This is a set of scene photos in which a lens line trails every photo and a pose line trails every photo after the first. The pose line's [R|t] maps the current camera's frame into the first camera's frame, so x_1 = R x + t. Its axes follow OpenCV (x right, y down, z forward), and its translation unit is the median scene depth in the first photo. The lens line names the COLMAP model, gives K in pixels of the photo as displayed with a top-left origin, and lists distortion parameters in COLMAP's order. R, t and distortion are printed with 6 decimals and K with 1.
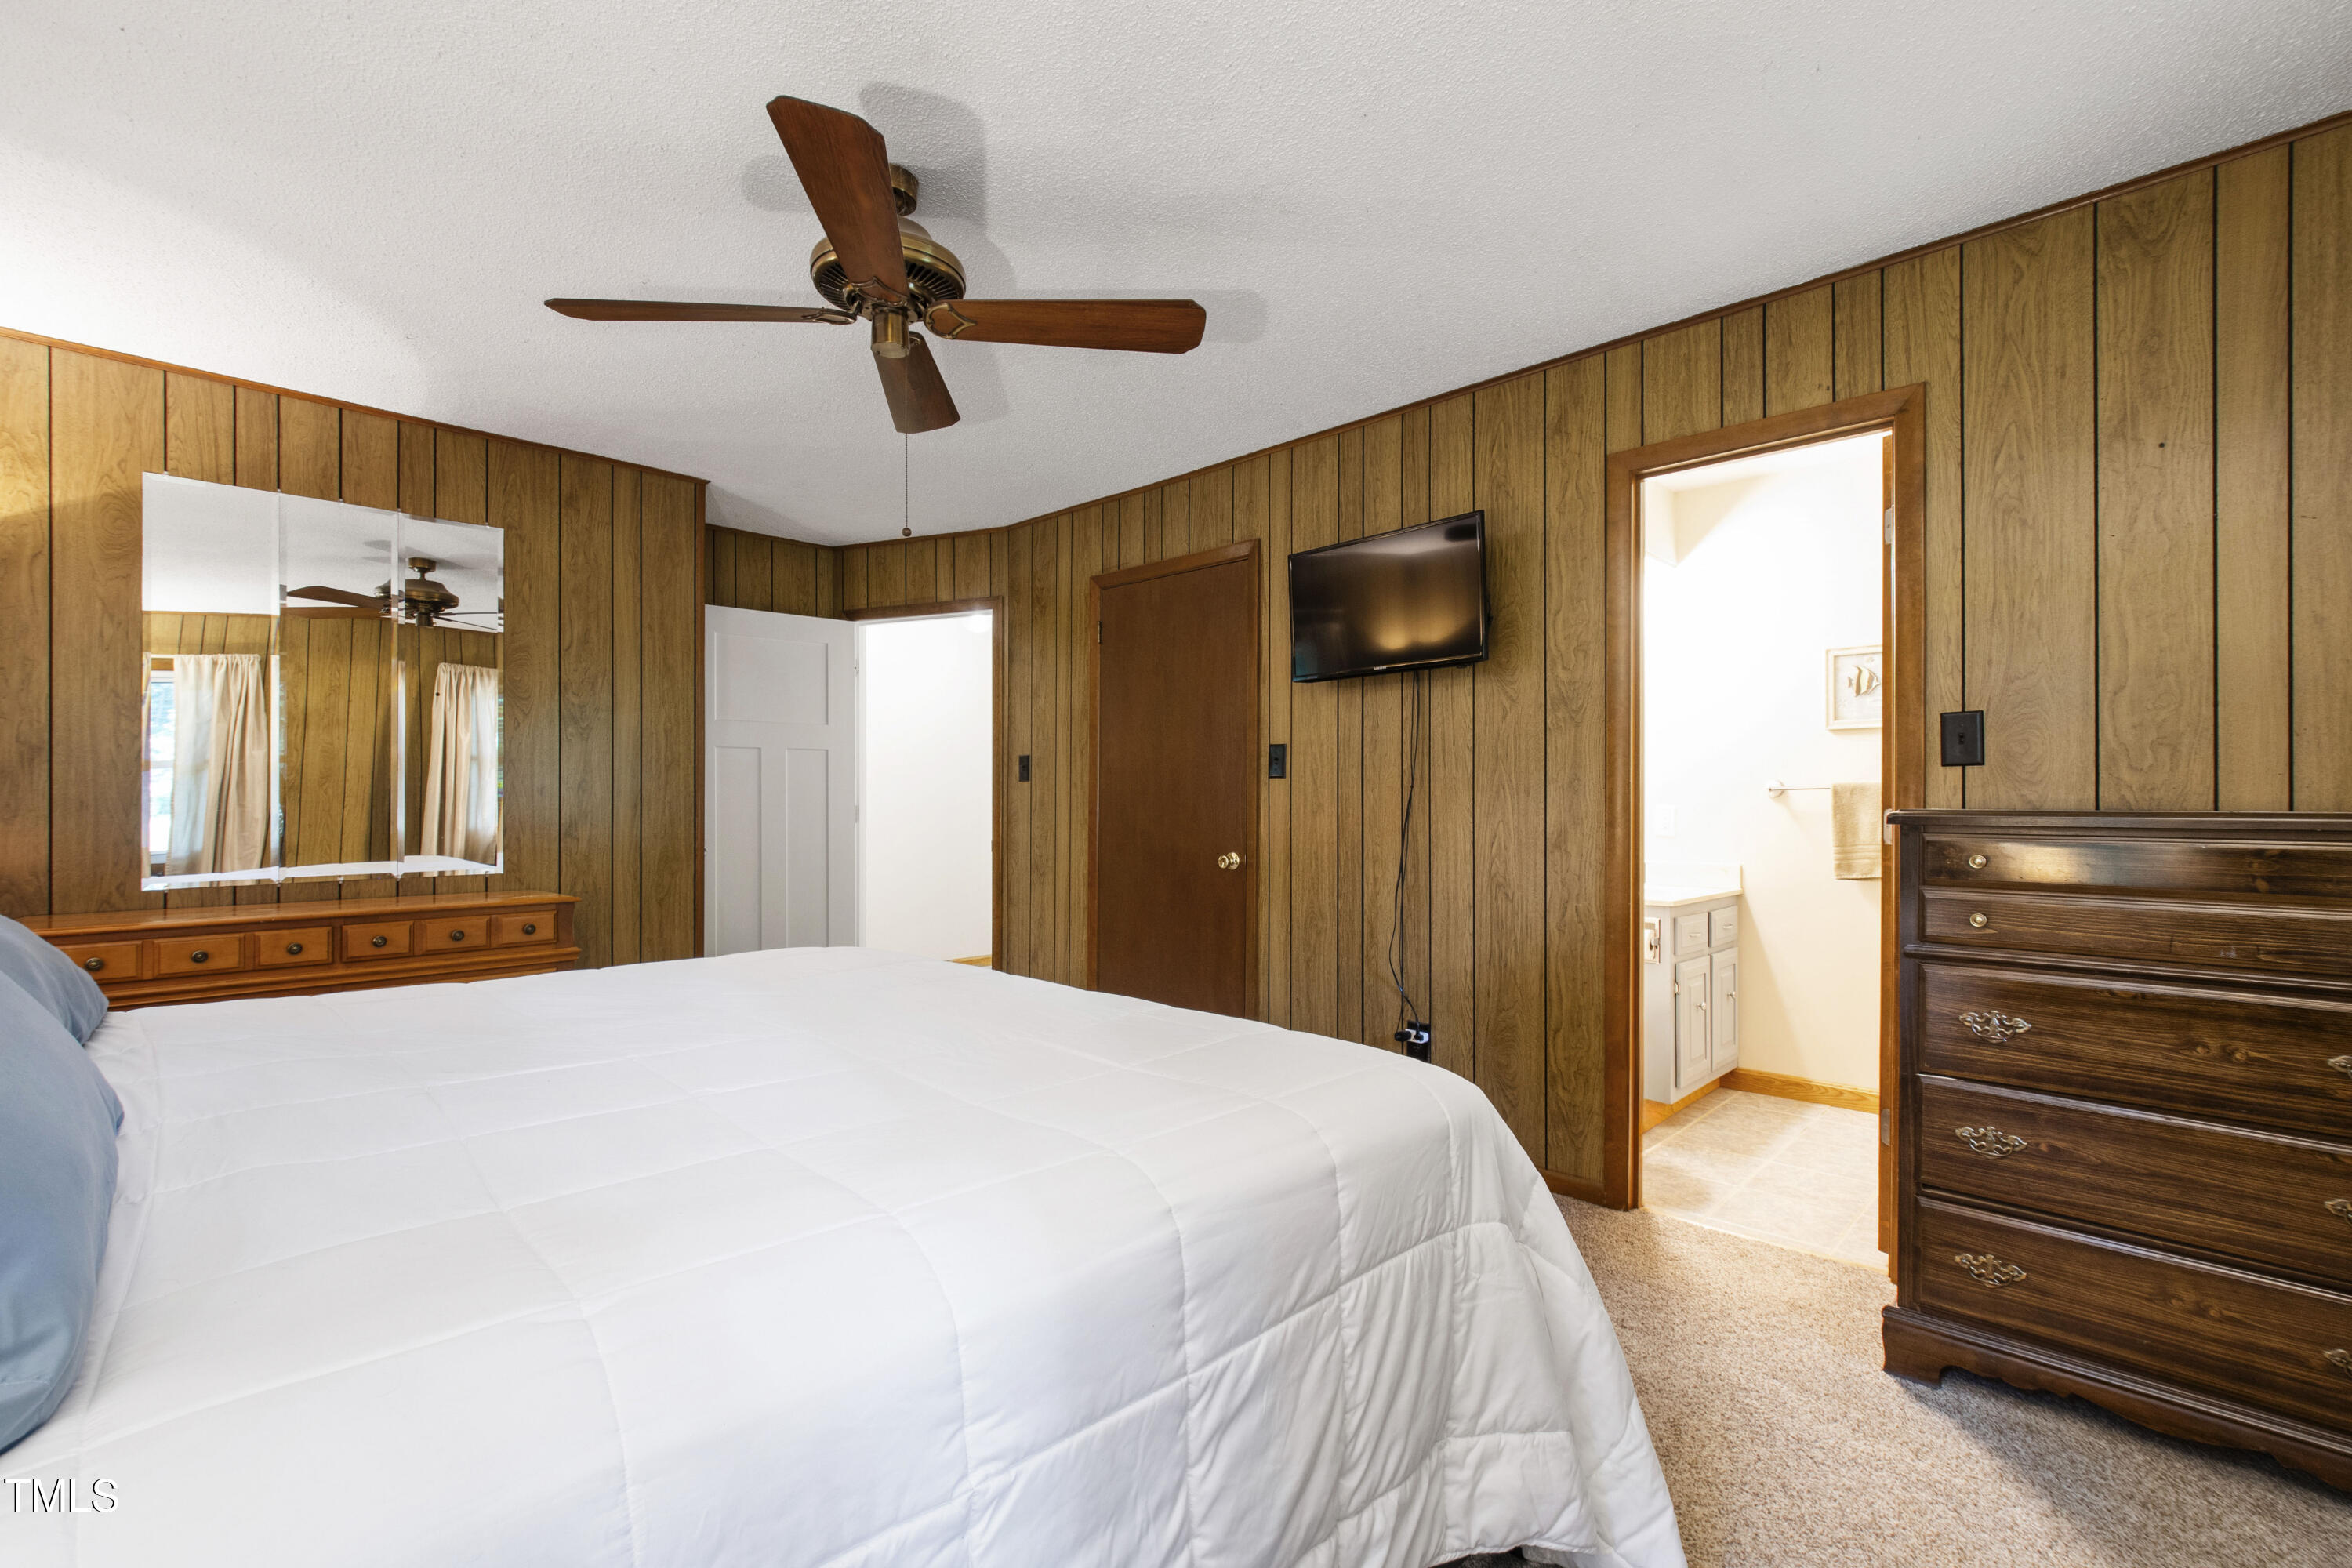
lens RADIAL K [[1042.9, 0, 1175.3], [0, 1042.9, 788.7], [0, 0, 1]] dist [0.003398, -0.004552]
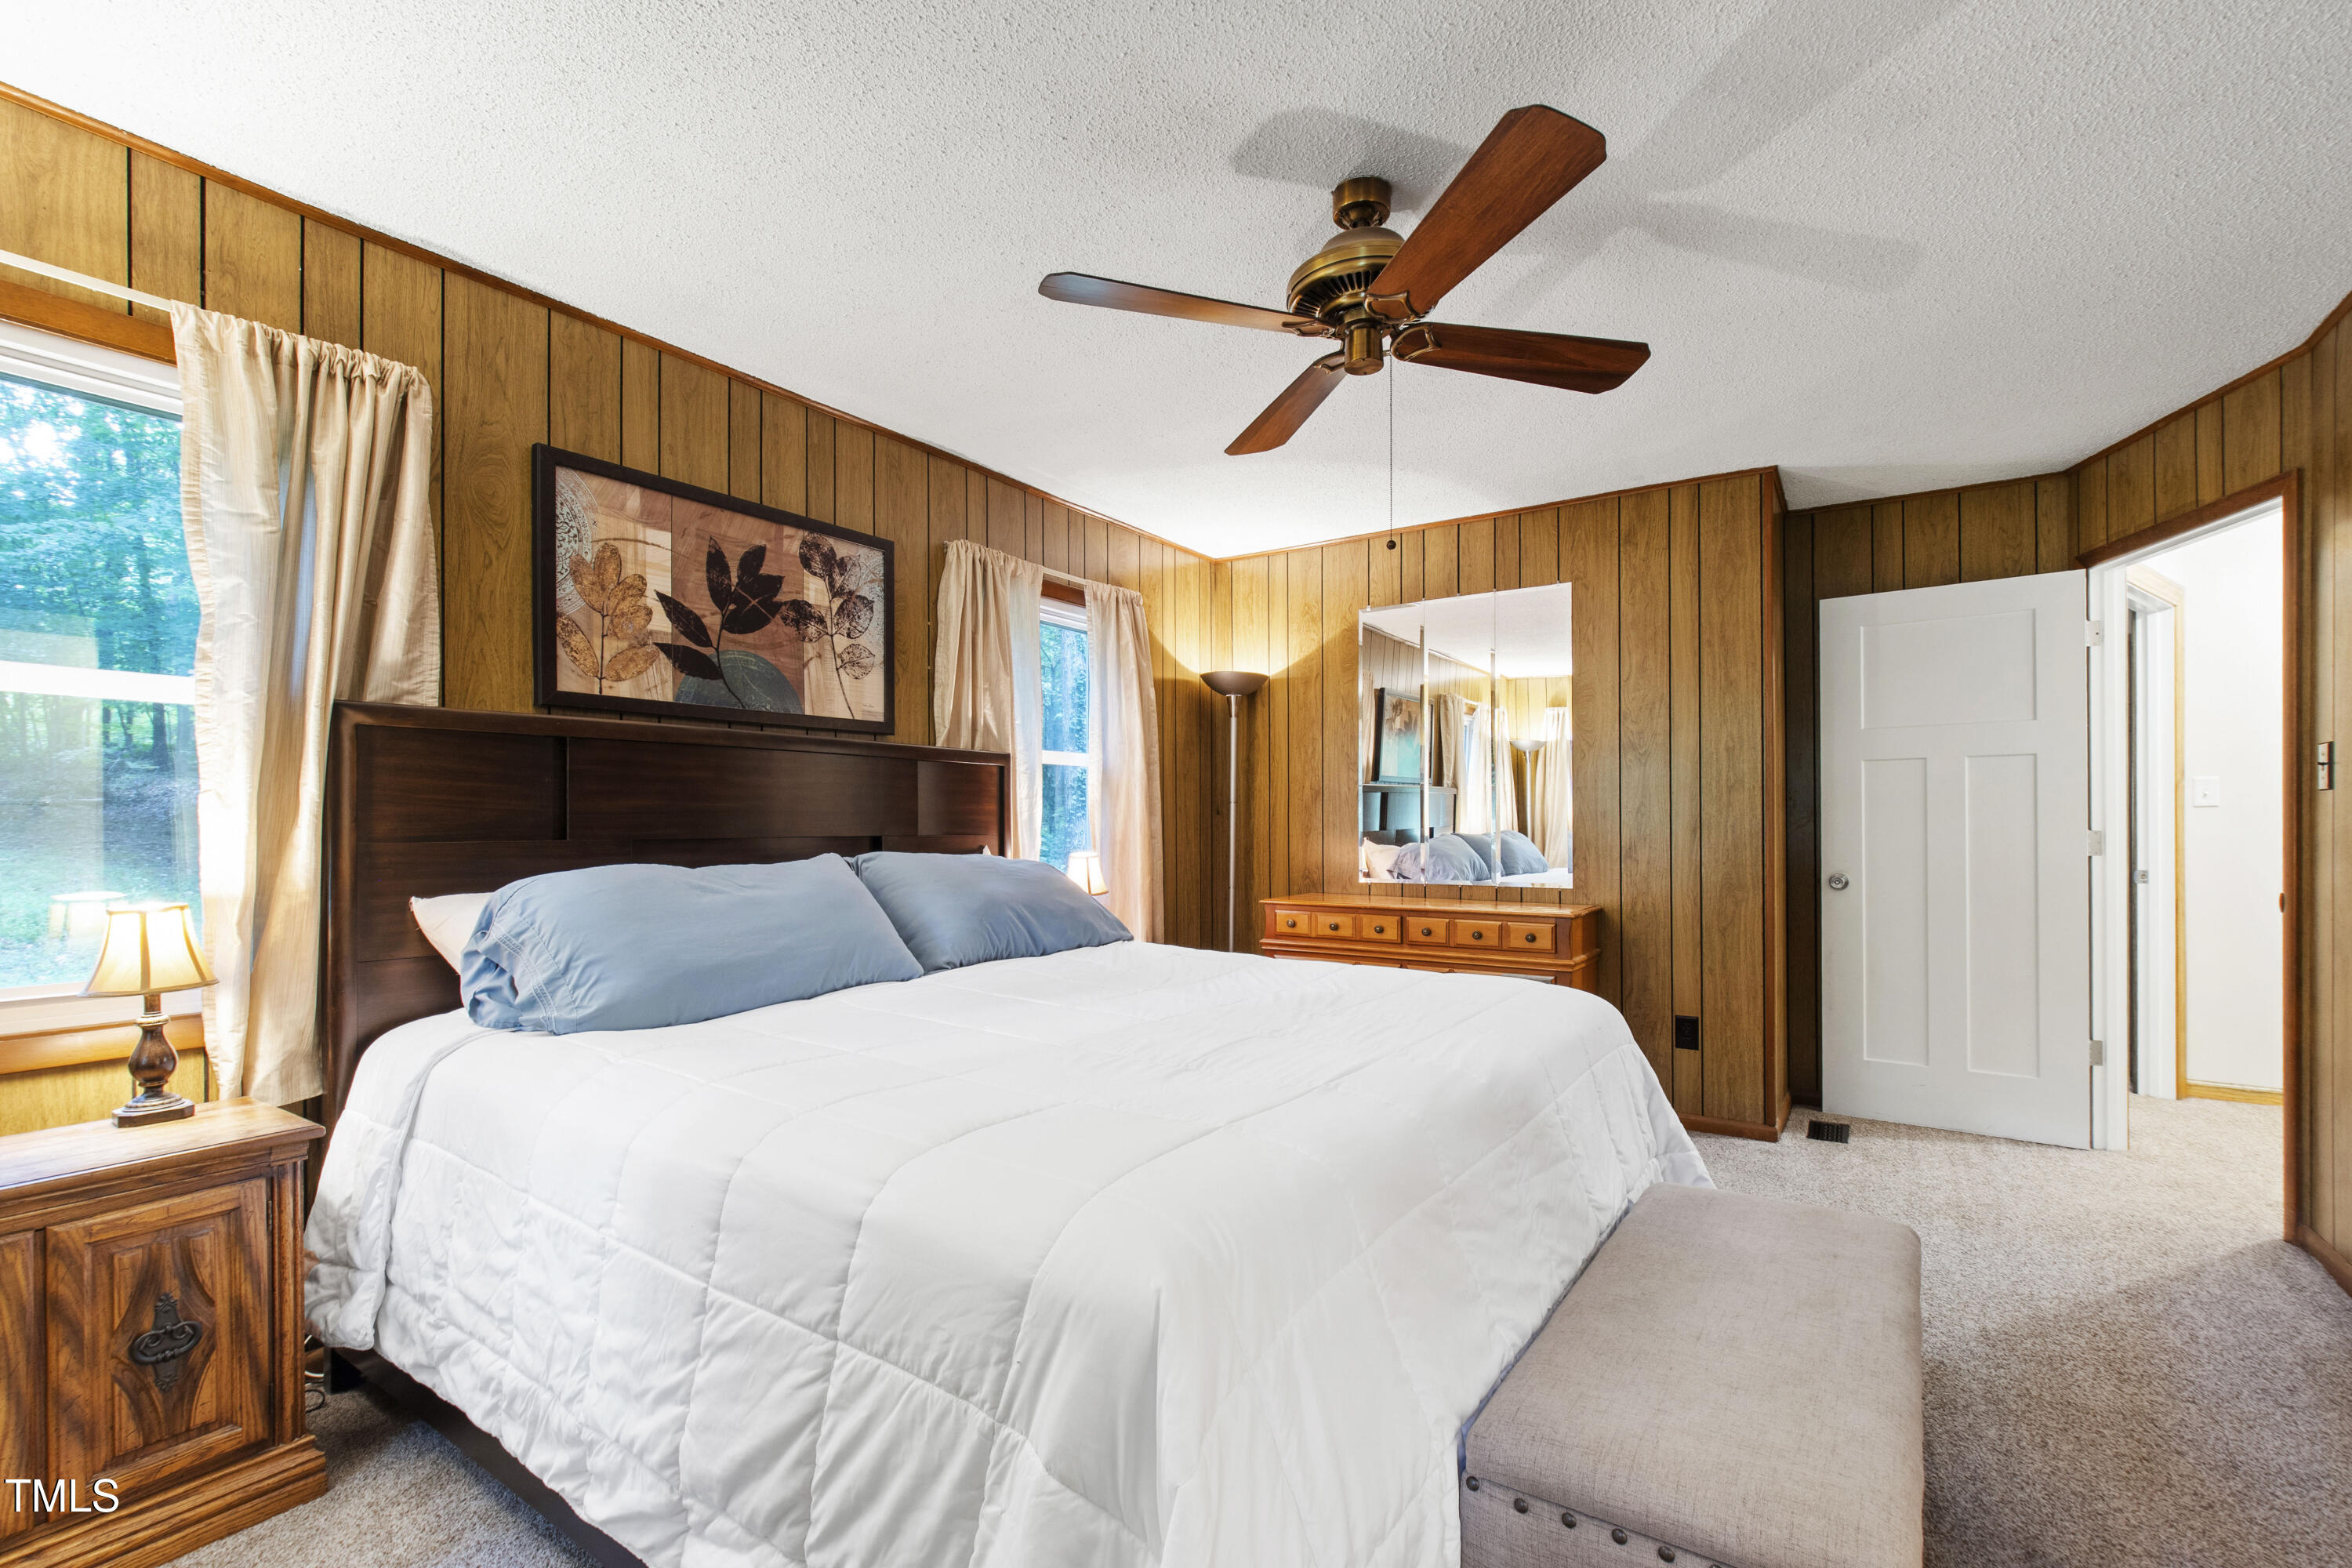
lens RADIAL K [[1042.9, 0, 1176.4], [0, 1042.9, 808.3], [0, 0, 1]] dist [0.003398, -0.004552]
pose [[0.158055, -0.011041, -0.987369, 0.379645], [0.012337, 0.999882, -0.009206, -0.000198], [0.987353, -0.010726, 0.158172, 0.380300]]
